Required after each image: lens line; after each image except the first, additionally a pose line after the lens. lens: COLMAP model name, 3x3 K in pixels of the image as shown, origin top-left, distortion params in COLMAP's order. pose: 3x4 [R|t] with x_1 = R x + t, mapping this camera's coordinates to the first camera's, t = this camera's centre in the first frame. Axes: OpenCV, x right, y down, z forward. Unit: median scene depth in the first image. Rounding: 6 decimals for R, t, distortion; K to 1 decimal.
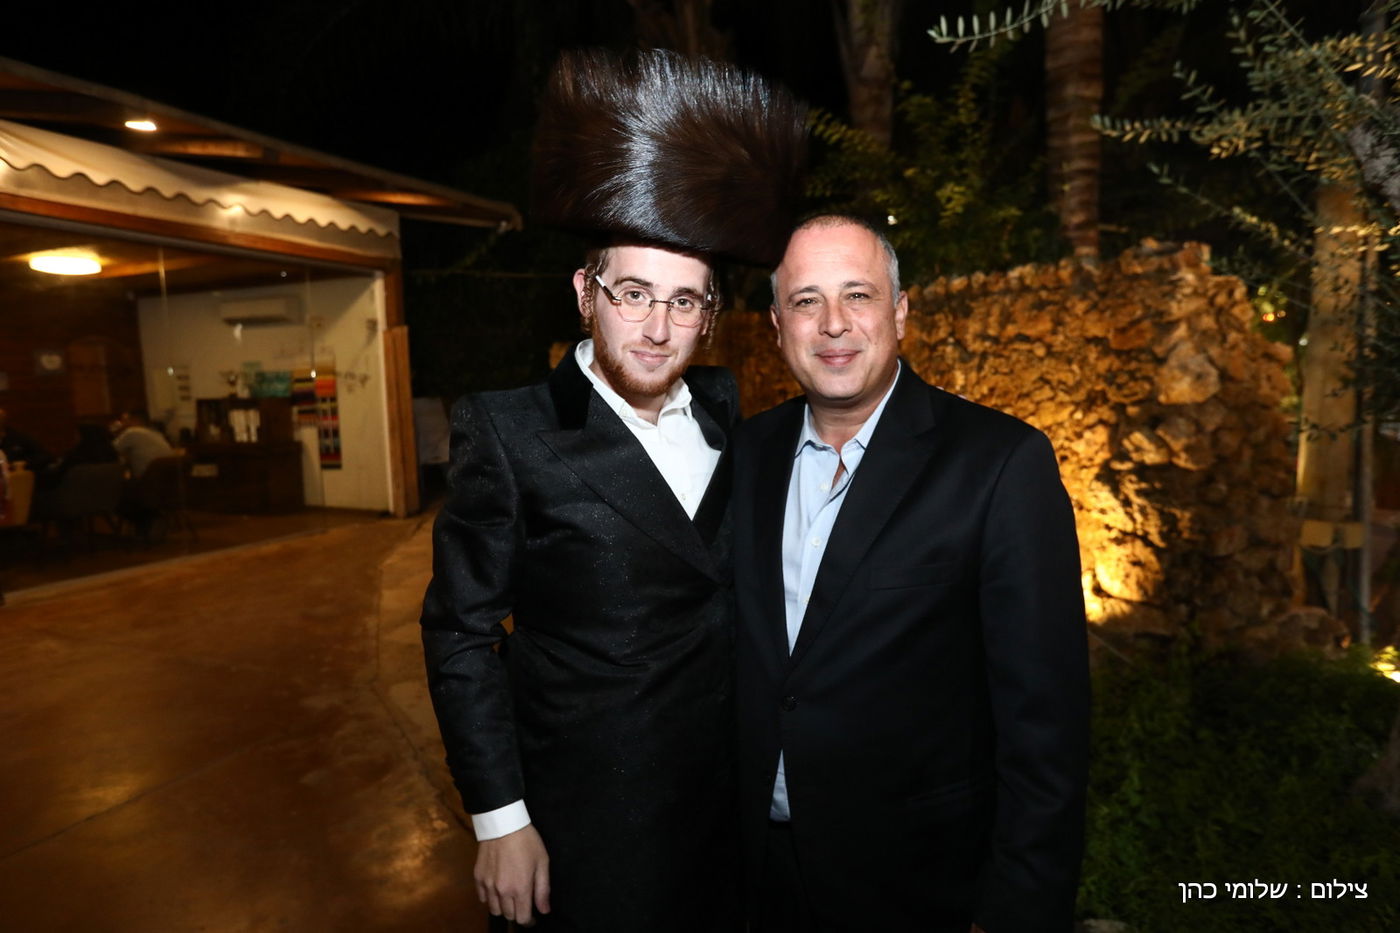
lens RADIAL K [[888.5, 0, 700.0], [0, 888.5, 466.5], [0, 0, 1]] dist [-0.003924, 0.049902]
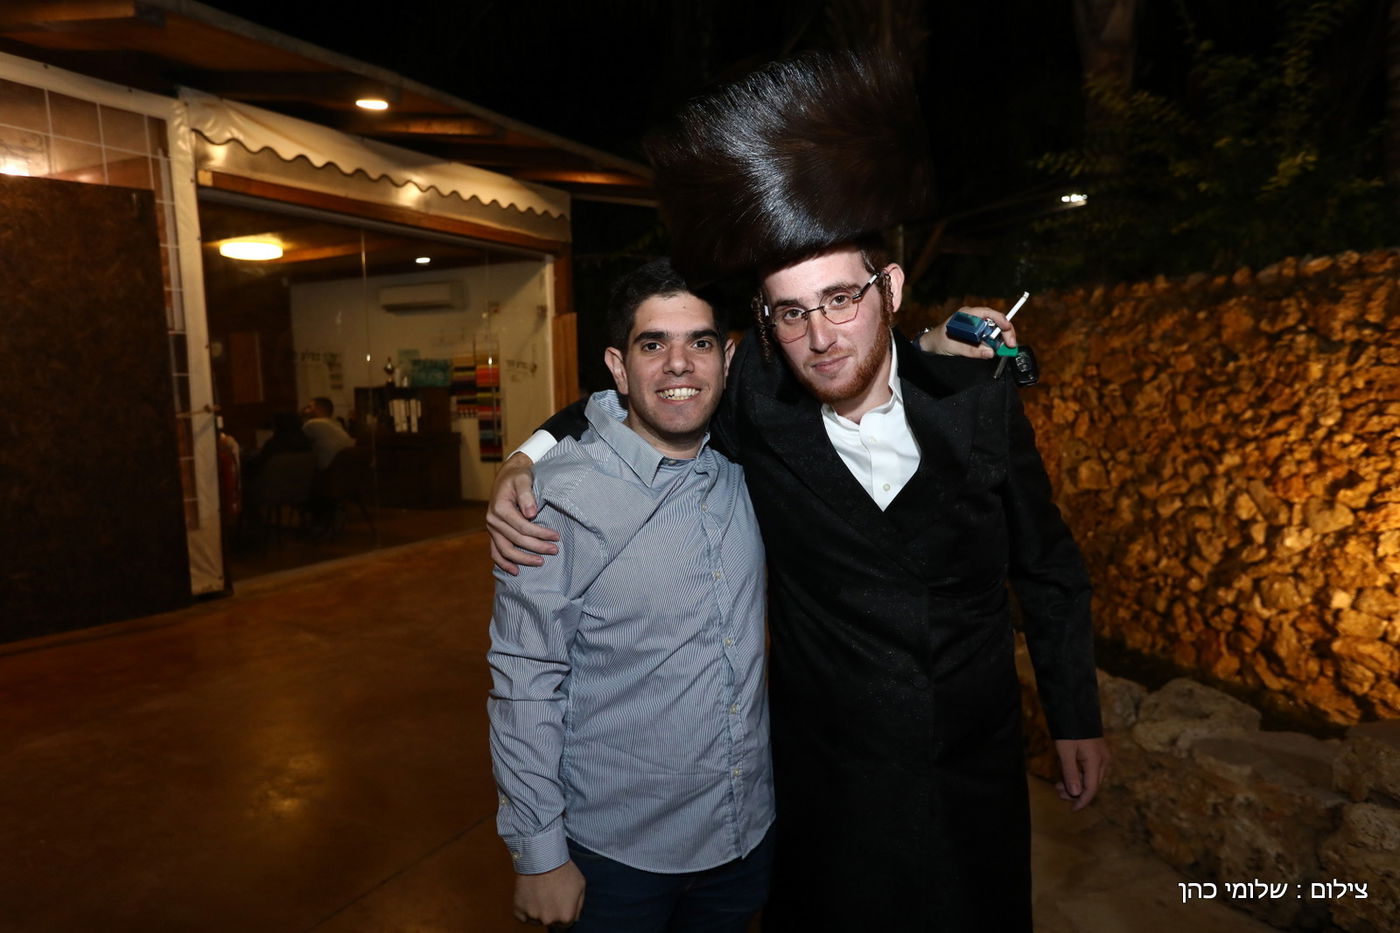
lens RADIAL K [[935.1, 0, 700.0], [0, 935.1, 466.5], [0, 0, 1]] dist [-0.001351, 0.050027]
pose [[0.998122, 0.013965, -0.059639, -0.175489], [-0.013769, 0.999898, 0.003688, 0.001535], [0.059685, -0.002859, 0.998213, 0.009031]]
